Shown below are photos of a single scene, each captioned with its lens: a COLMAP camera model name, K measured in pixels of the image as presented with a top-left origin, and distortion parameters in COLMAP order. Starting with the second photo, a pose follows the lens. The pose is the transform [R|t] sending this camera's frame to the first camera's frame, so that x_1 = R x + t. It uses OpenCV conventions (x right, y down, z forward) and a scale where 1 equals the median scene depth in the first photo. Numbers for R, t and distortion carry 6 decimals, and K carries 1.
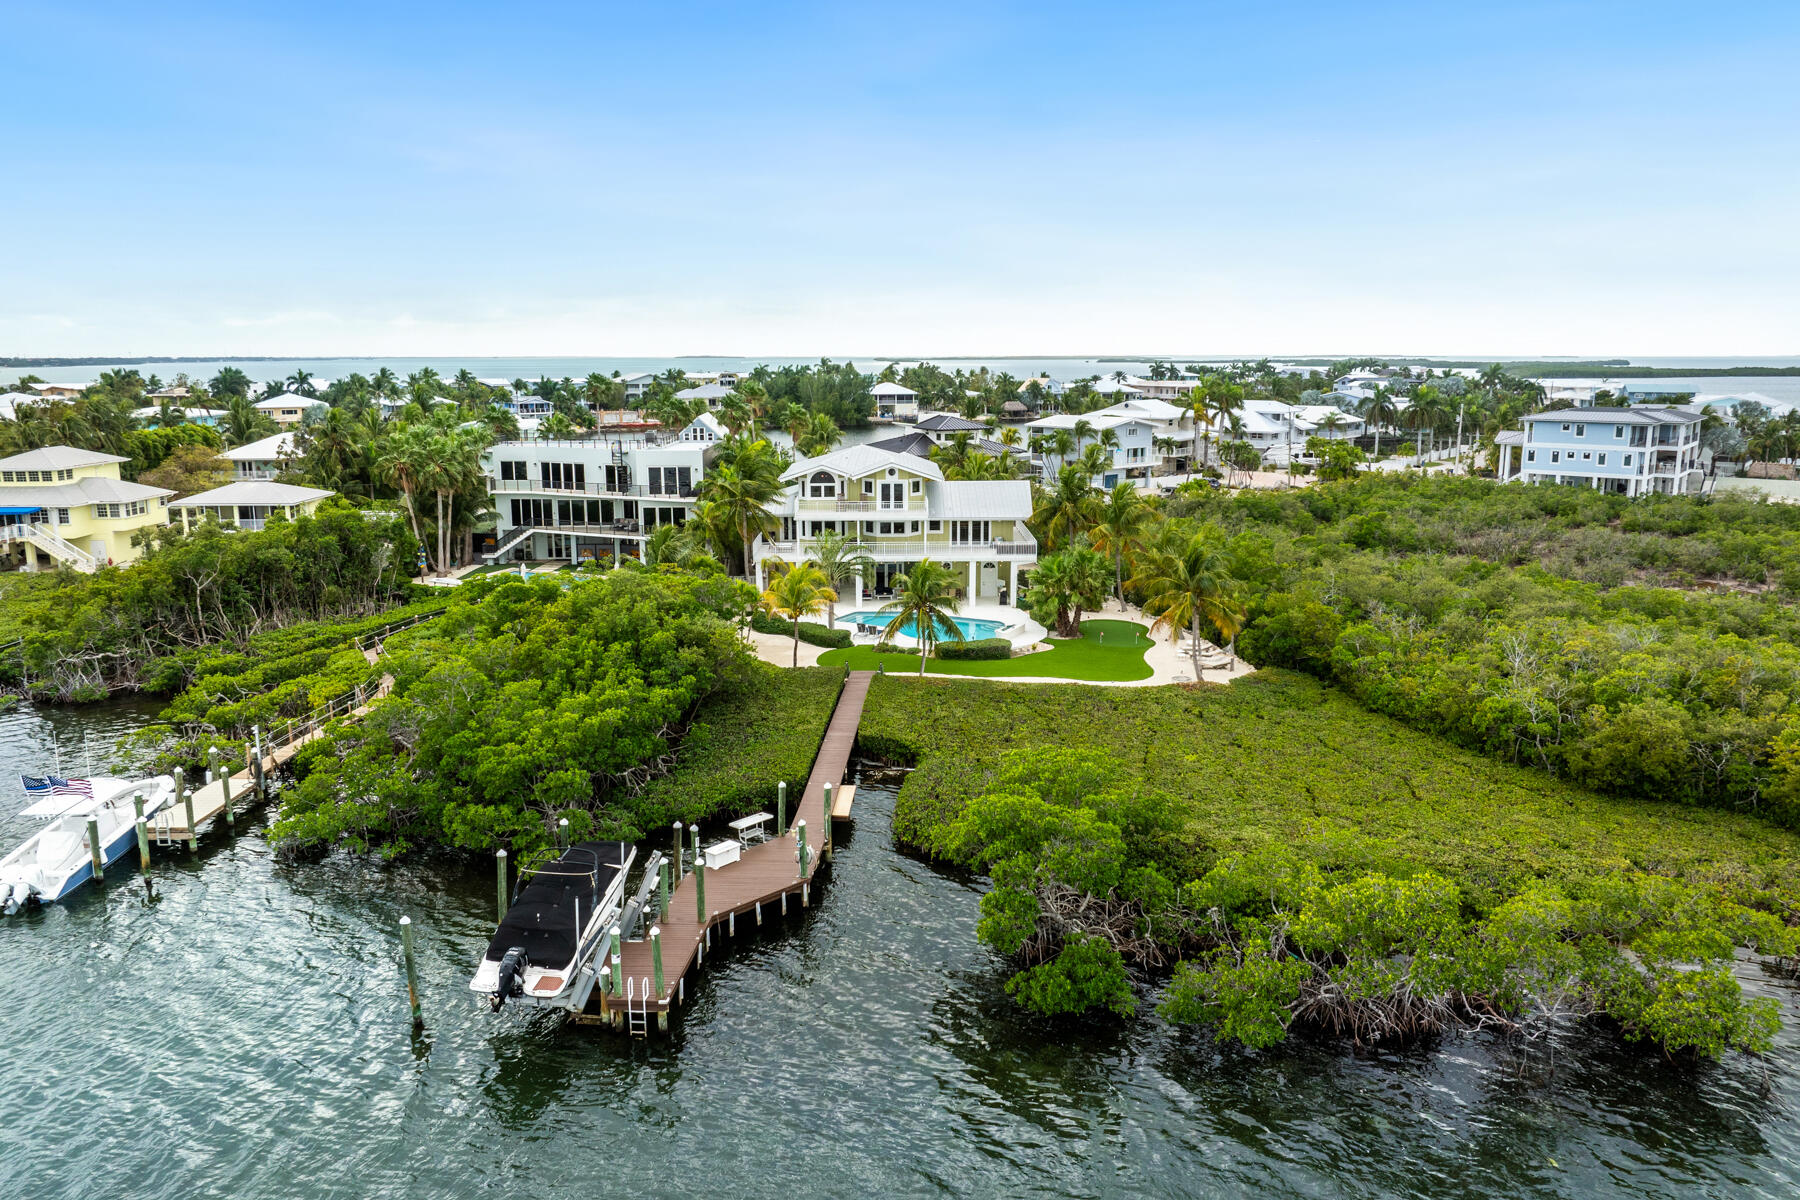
lens RADIAL K [[1275.1, 0, 900.0], [0, 1275.1, 600.0], [0, 0, 1]] dist [-0.024282, 0.007741]
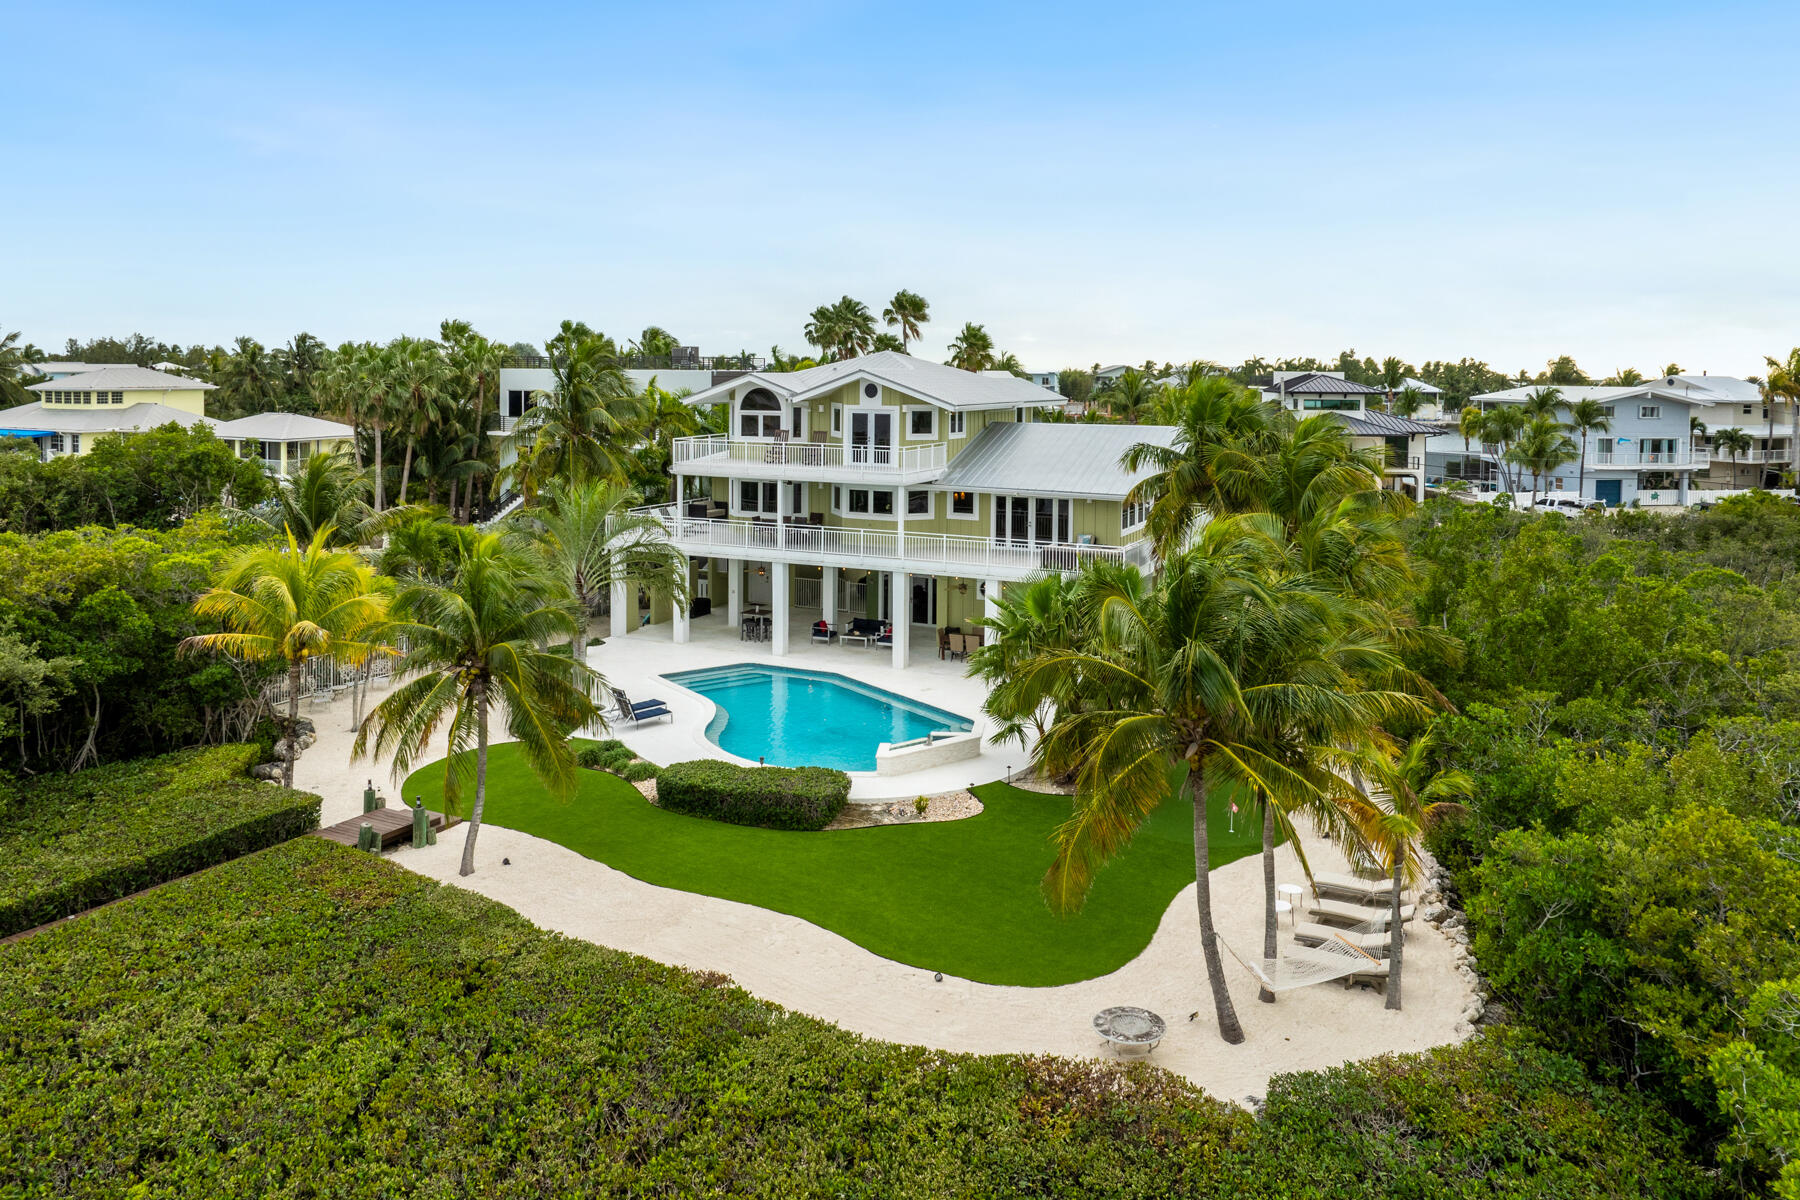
lens RADIAL K [[1322.7, 0, 896.1], [0, 1322.7, 444.6], [0, 0, 1]] dist [-0.033763, -0.000776]
pose [[0.903569, 0.035415, -0.426976, 0.197736], [-0.093213, 0.988956, -0.115230, -0.017388], [0.418179, 0.143918, 0.896891, 0.469978]]
